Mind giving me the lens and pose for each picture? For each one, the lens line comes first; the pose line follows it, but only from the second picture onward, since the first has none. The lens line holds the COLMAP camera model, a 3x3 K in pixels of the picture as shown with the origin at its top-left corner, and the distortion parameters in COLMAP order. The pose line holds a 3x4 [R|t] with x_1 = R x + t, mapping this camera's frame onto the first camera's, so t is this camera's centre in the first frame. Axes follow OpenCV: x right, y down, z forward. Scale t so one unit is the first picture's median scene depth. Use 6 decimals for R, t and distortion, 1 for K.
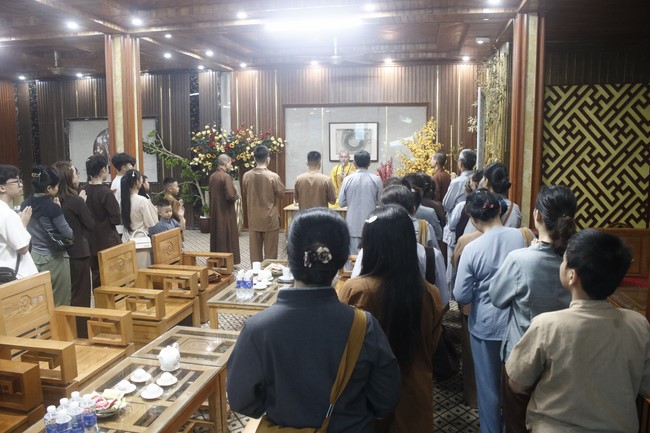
lens RADIAL K [[554.6, 0, 313.7], [0, 554.6, 218.9], [0, 0, 1]] dist [-0.171176, 0.158363]
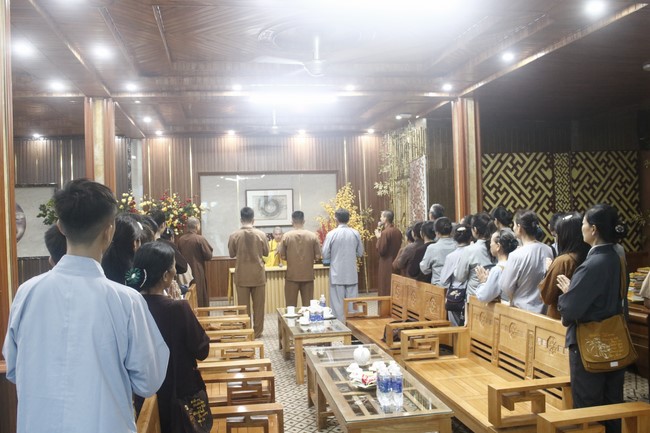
lens RADIAL K [[616.3, 0, 325.0], [0, 616.3, 216.5], [0, 0, 1]] dist [-0.124094, 0.004757]
pose [[0.925218, -0.021279, 0.378838, -0.454719], [0.076154, 0.988524, -0.130463, 0.059609], [-0.371715, 0.149557, 0.916221, -0.166957]]
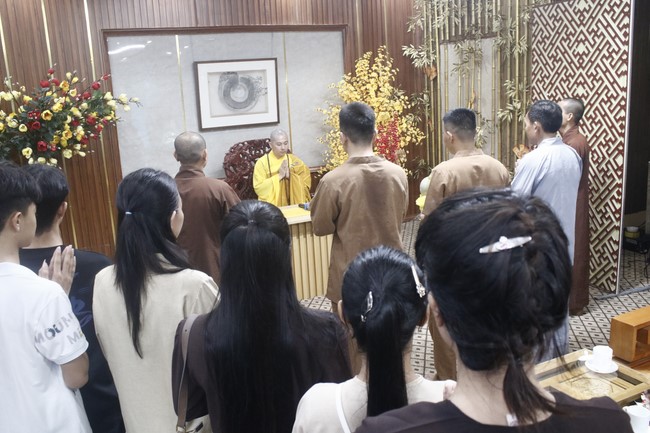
lens RADIAL K [[616.3, 0, 325.0], [0, 616.3, 216.5], [0, 0, 1]] dist [-0.124094, 0.004757]
pose [[0.777664, -0.170688, 0.605065, -0.451269], [0.135082, 0.985325, 0.104344, -0.111786], [-0.613996, 0.000589, 0.789309, 0.727736]]
